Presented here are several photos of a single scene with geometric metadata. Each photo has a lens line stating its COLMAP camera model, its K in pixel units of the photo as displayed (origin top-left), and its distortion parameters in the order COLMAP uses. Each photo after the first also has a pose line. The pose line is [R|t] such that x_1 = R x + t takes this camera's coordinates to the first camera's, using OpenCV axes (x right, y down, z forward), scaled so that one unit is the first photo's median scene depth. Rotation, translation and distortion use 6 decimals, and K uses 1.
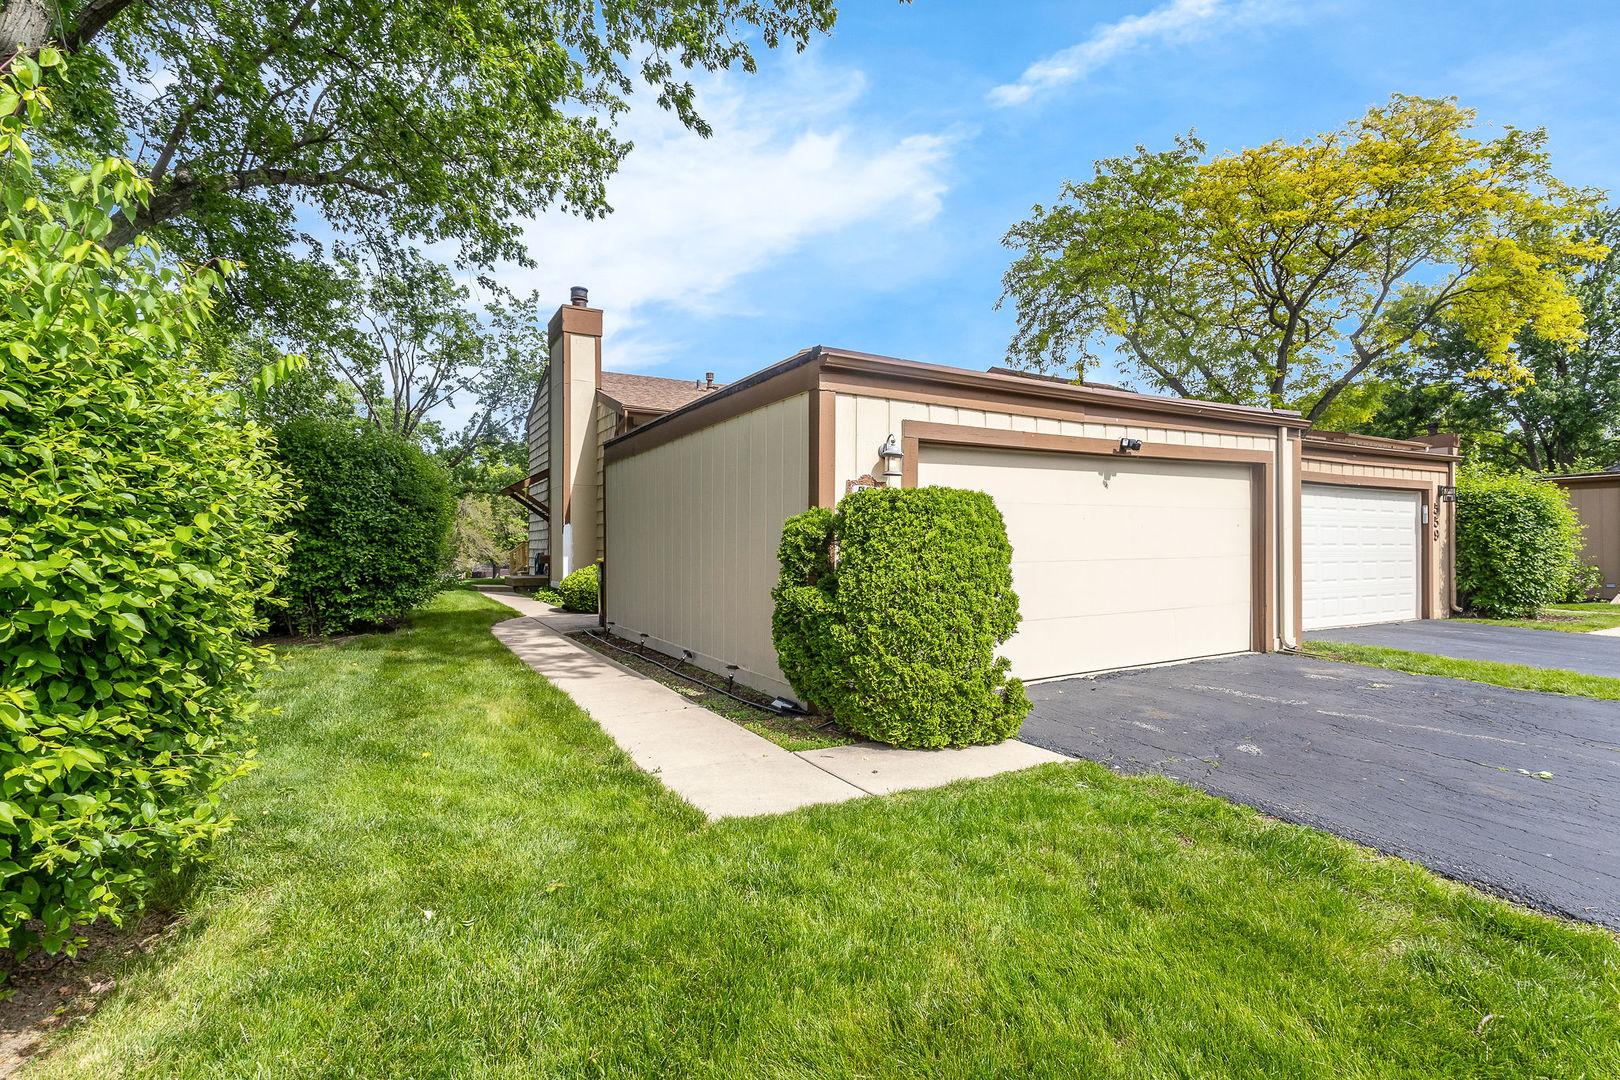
lens RADIAL K [[760.9, 0, 810.6], [0, 760.9, 540.2], [0, 0, 1]] dist [0.002023, -0.000293]
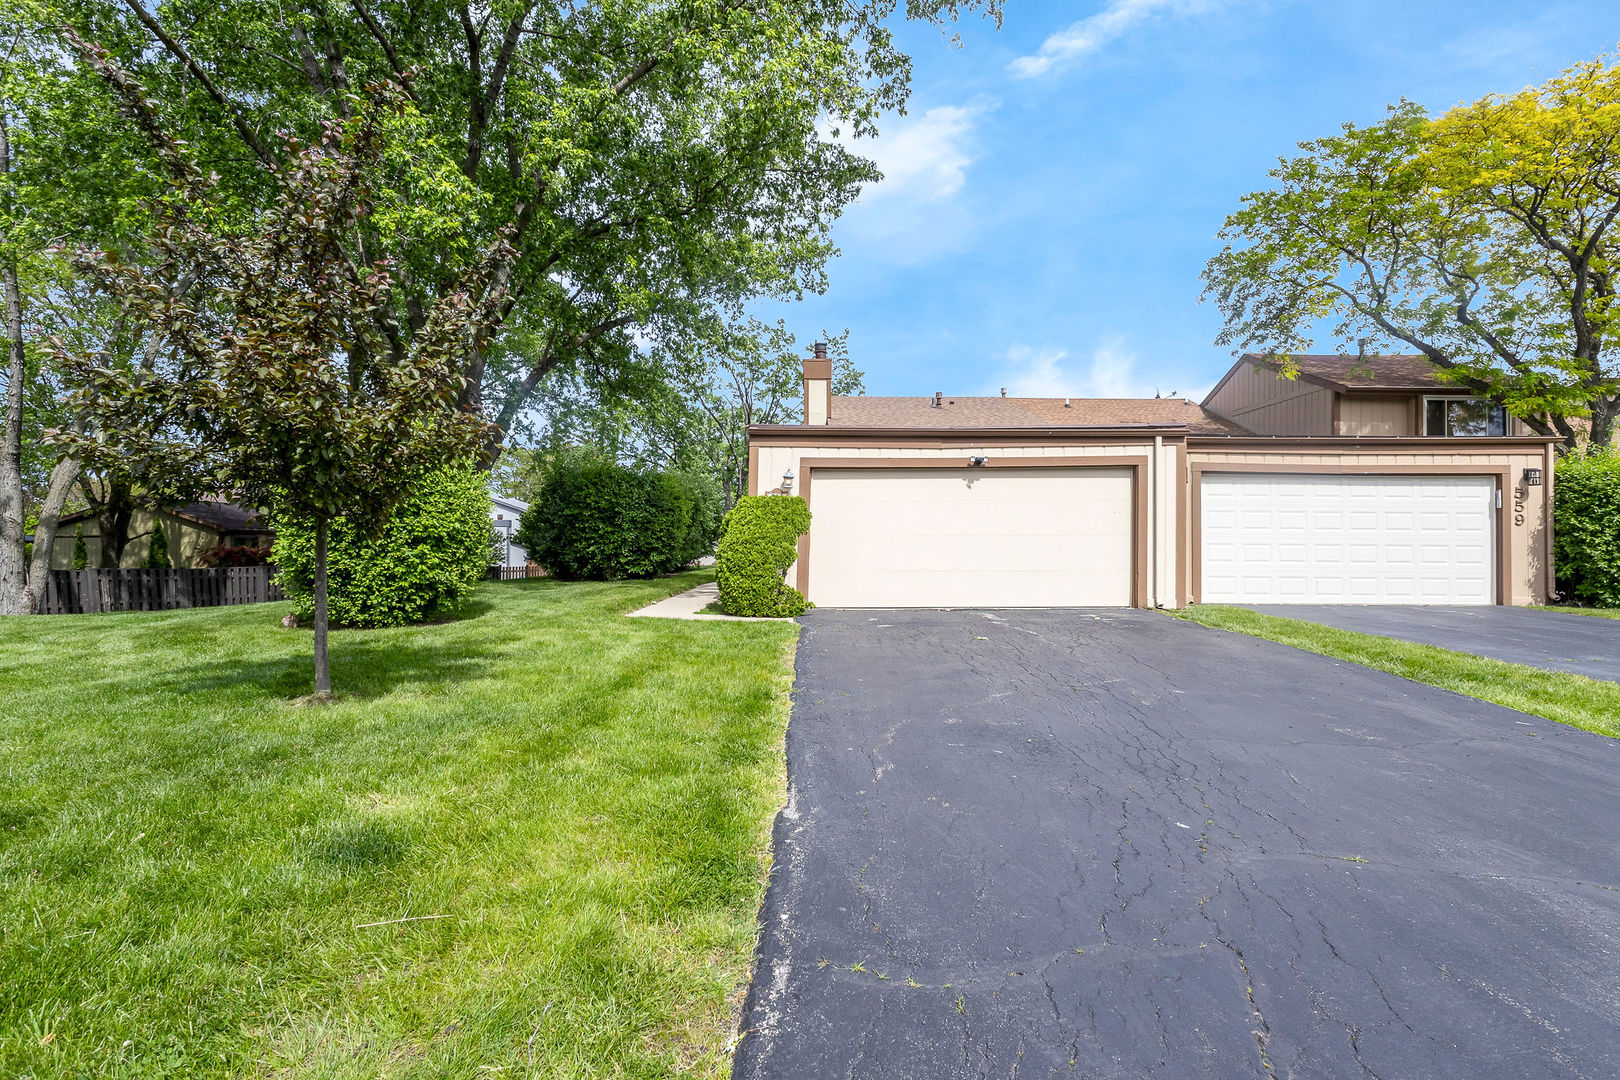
lens RADIAL K [[827.6, 0, 810.2], [0, 827.6, 539.5], [0, 0, 1]] dist [-0.001755, -0.000246]
pose [[0.859940, 0.001753, -0.510392, 0.485233], [-0.002466, 0.999997, -0.000720, 0.017623], [0.510389, 0.001878, 0.859942, -0.299364]]
